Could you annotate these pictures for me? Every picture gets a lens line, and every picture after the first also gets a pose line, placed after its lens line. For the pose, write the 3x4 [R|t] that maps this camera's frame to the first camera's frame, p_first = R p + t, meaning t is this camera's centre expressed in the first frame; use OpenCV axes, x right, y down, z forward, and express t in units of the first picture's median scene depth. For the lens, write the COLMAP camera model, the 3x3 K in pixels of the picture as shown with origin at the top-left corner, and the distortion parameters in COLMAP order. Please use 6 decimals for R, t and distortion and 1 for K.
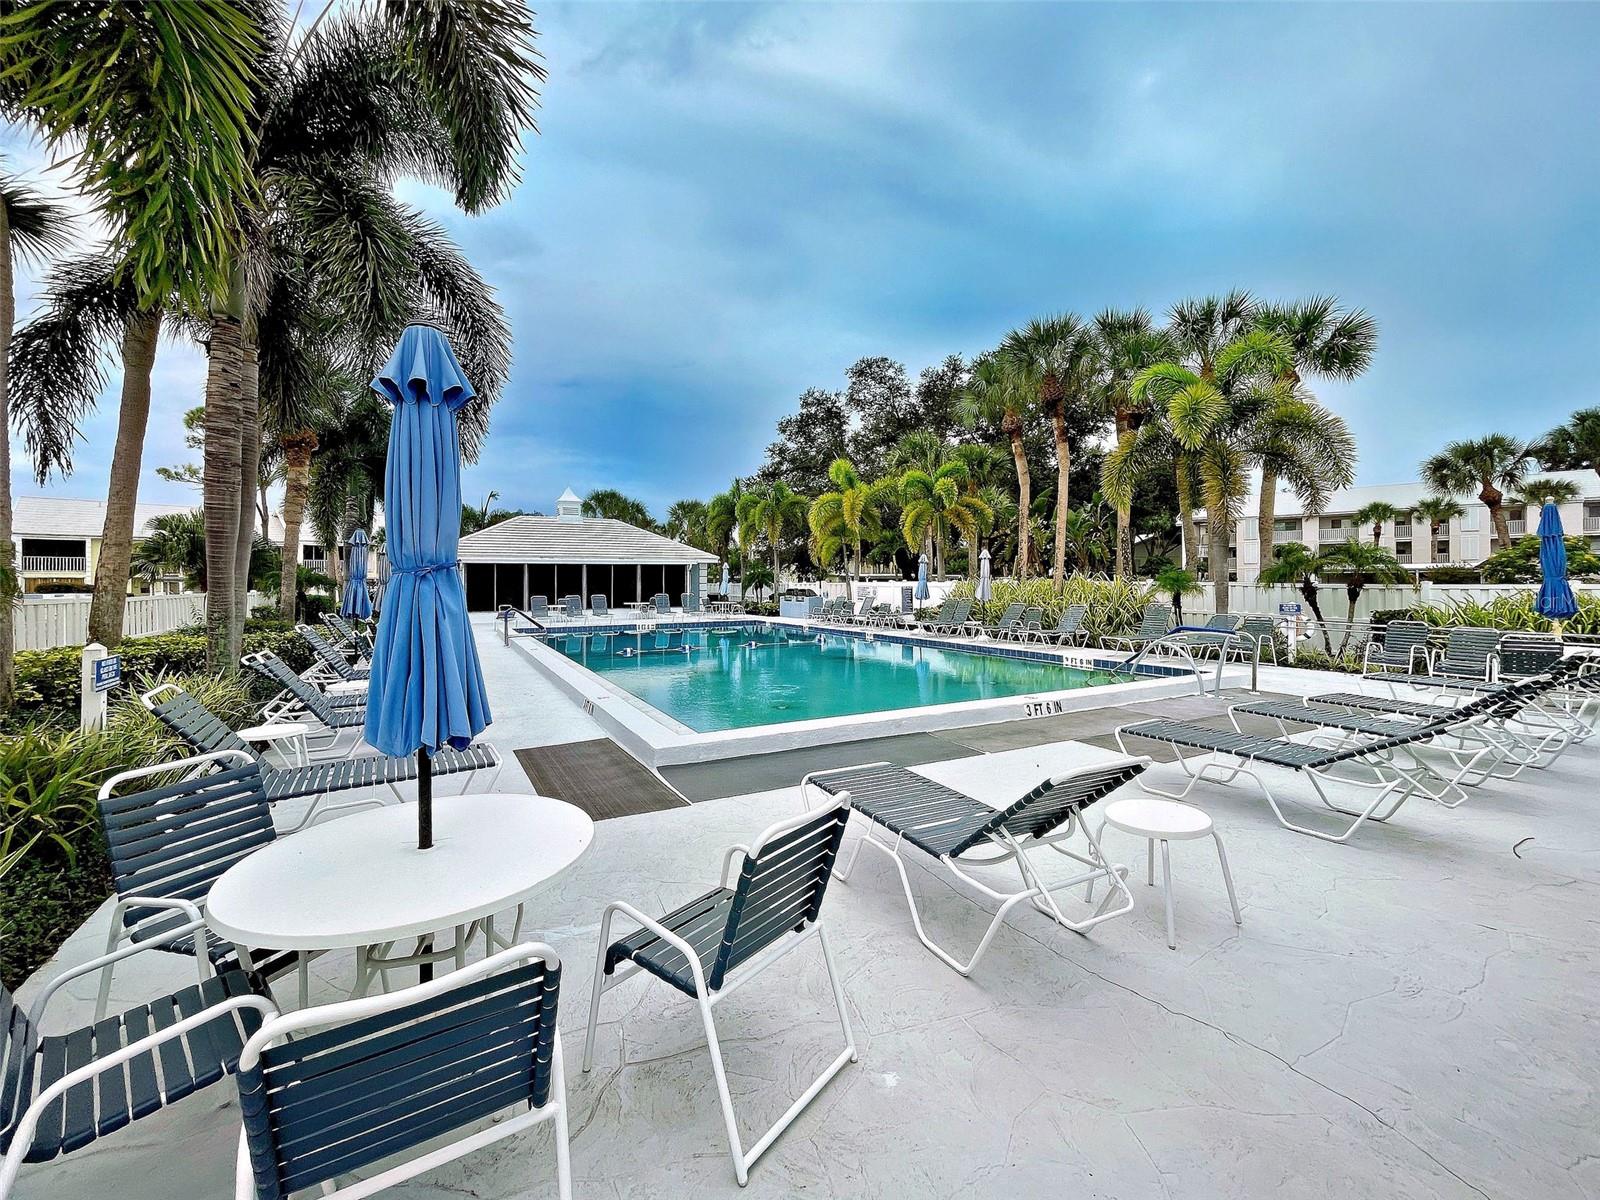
lens RADIAL K [[663.6, 0, 806.4], [0, 663.6, 599.2], [0, 0, 1]] dist [0.028936, 0.000127]
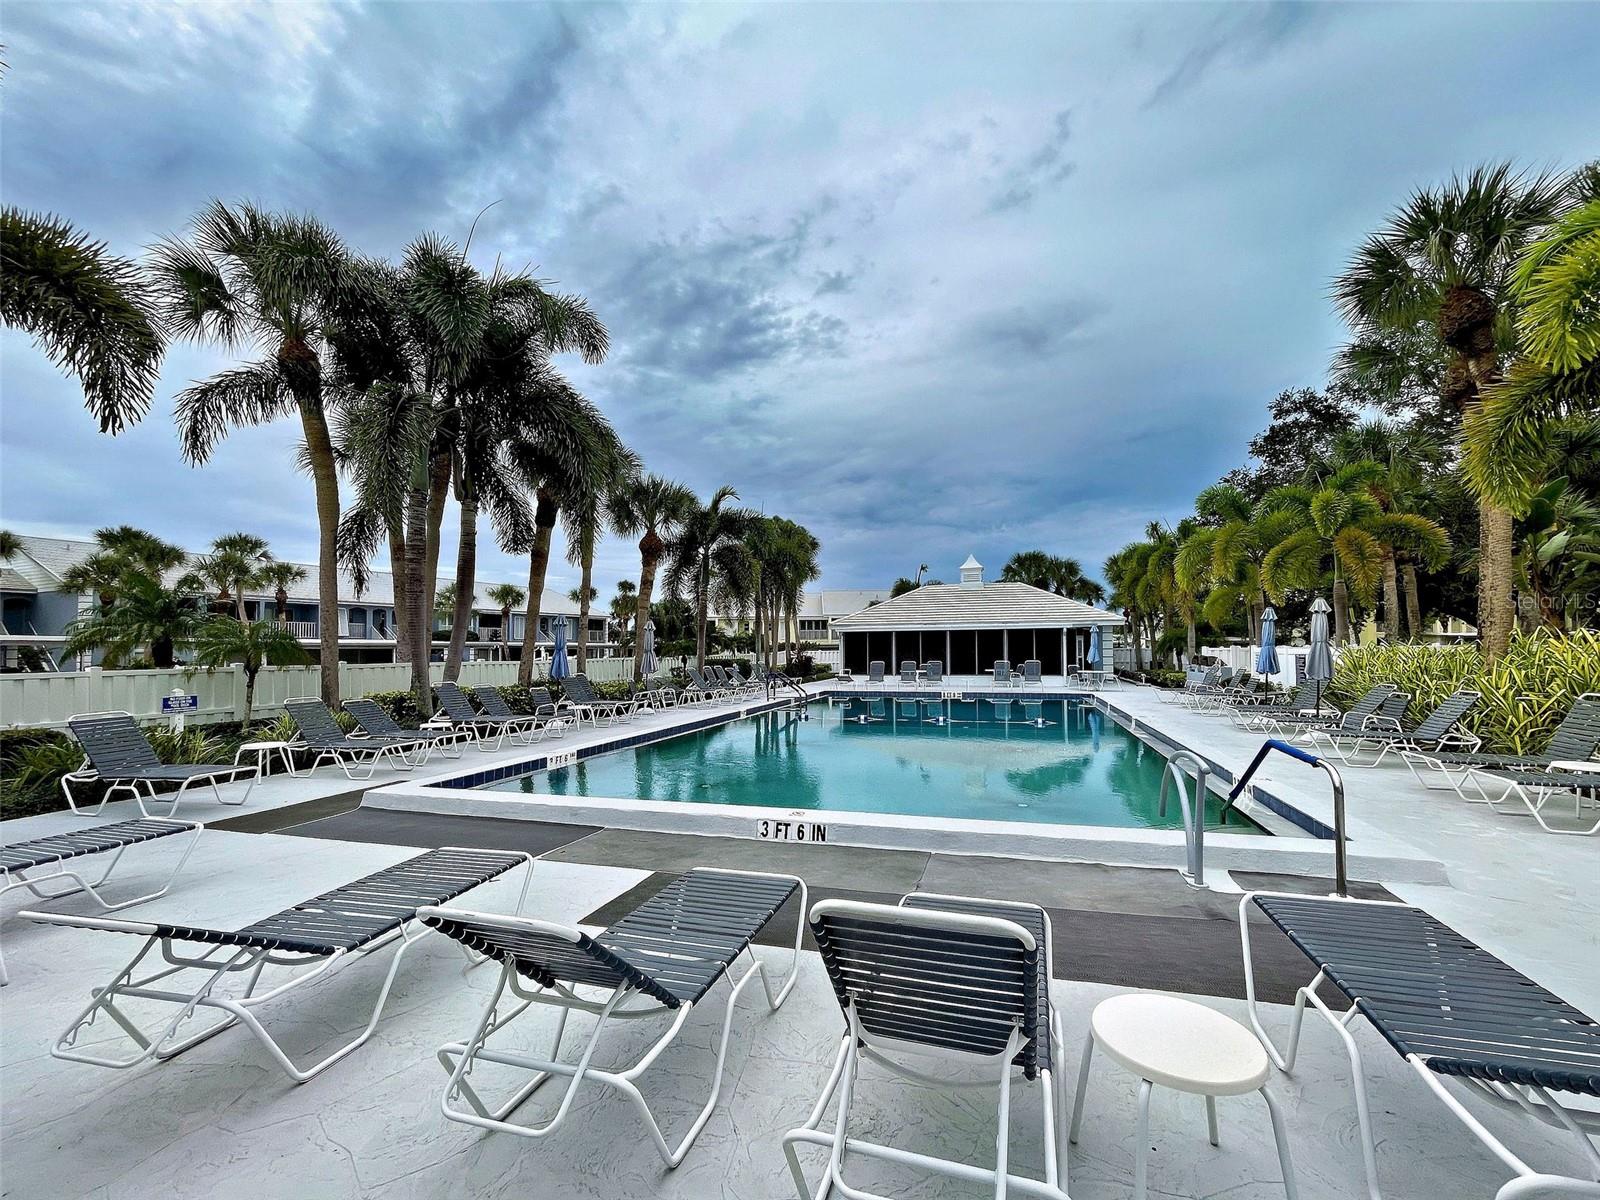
lens RADIAL K [[663.6, 0, 806.4], [0, 663.6, 599.2], [0, 0, 1]] dist [0.028936, 0.000127]
pose [[0.700070, -0.058564, -0.711669, 0.222280], [-0.009211, 0.995808, -0.091007, -0.005424], [0.714015, 0.070267, 0.696595, 0.120938]]
